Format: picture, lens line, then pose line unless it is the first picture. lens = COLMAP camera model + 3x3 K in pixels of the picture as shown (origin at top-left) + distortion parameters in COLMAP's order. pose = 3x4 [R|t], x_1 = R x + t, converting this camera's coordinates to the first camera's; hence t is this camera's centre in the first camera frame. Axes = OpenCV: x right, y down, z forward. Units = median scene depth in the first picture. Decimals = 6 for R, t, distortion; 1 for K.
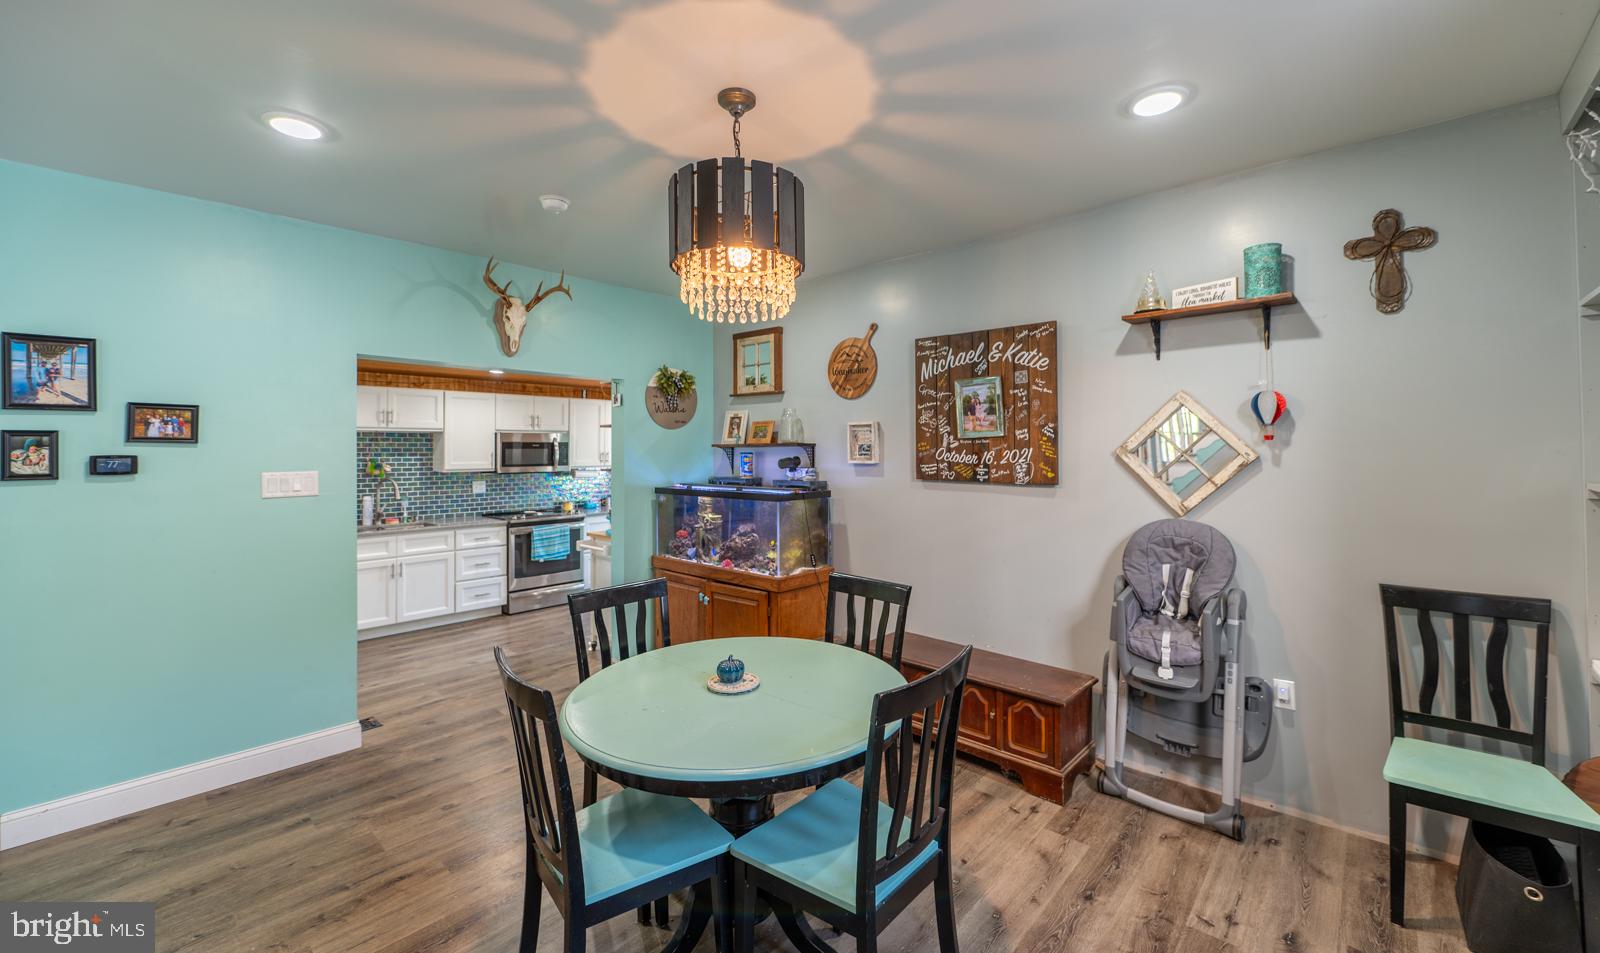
lens RADIAL K [[632.1, 0, 815.2], [0, 632.1, 447.0], [0, 0, 1]] dist [-0.000860, -0.000065]
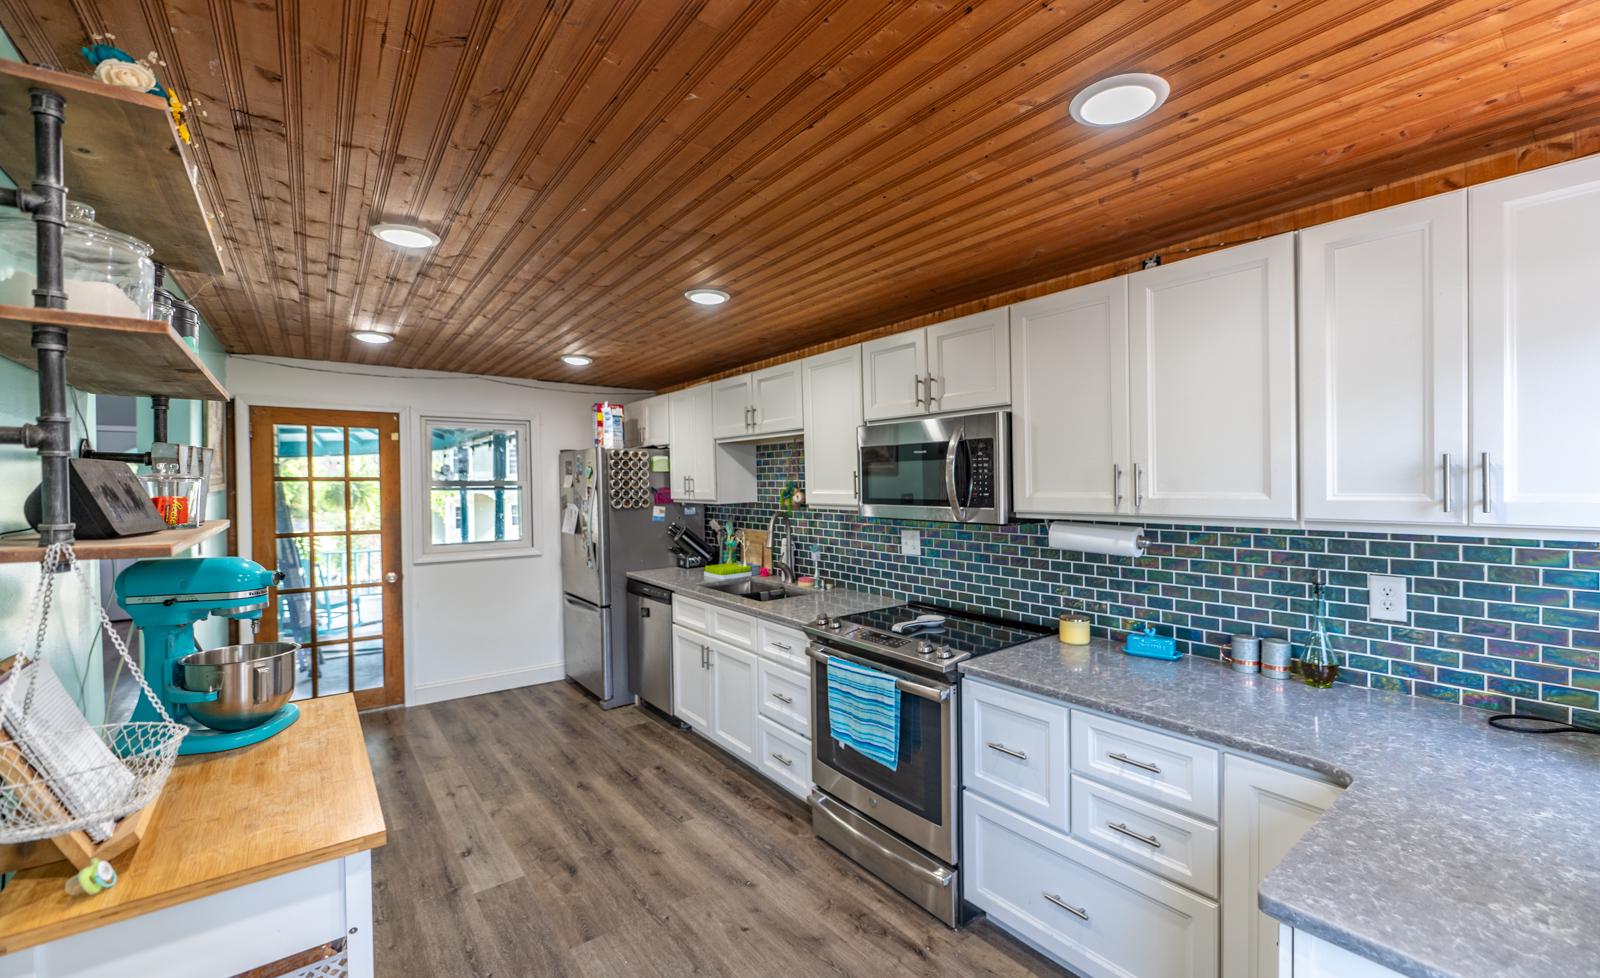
lens RADIAL K [[628.6, 0, 800.0], [0, 628.6, 489.0], [0, 0, 1]] dist [-0.000400, 0.000011]
pose [[-0.192415, 0.013011, -0.981227, -0.051346], [0.014596, 0.999839, 0.010395, 0.017920], [0.981205, -0.012322, -0.192574, 1.088982]]
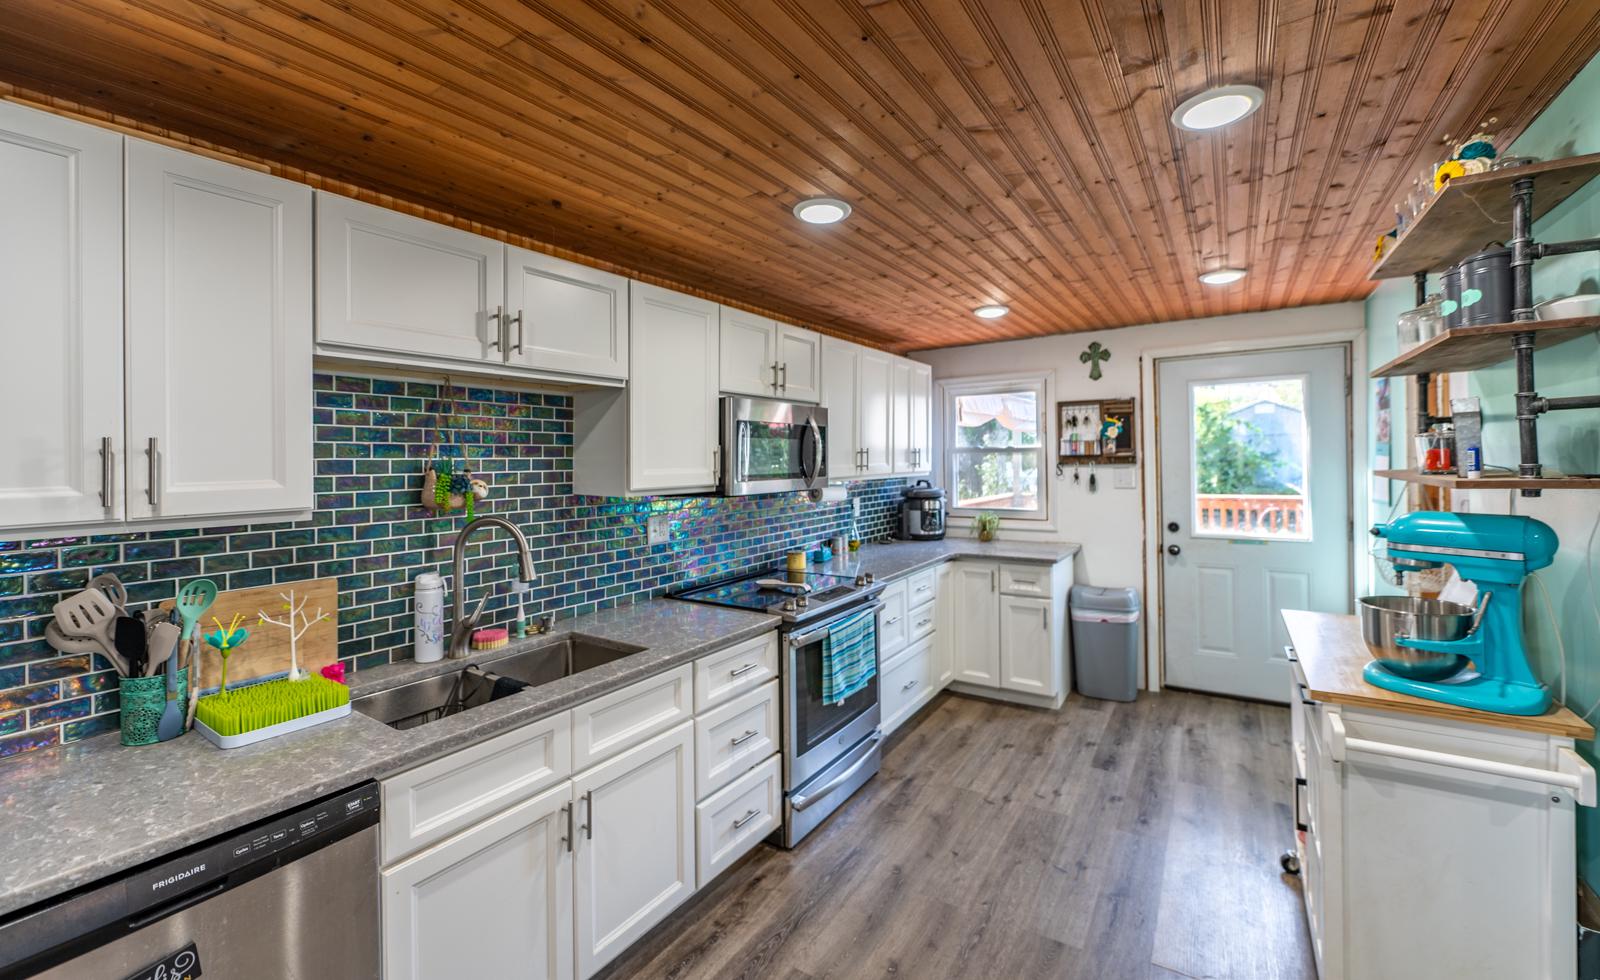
lens RADIAL K [[657.6, 0, 809.1], [0, 657.6, 456.0], [0, 0, 1]] dist [-0.000275, -0.000062]
pose [[0.989815, -0.016810, 0.141365, -0.530484], [0.016847, 0.999858, 0.000932, 0.017429], [-0.141360, 0.001459, 0.989957, 0.595469]]
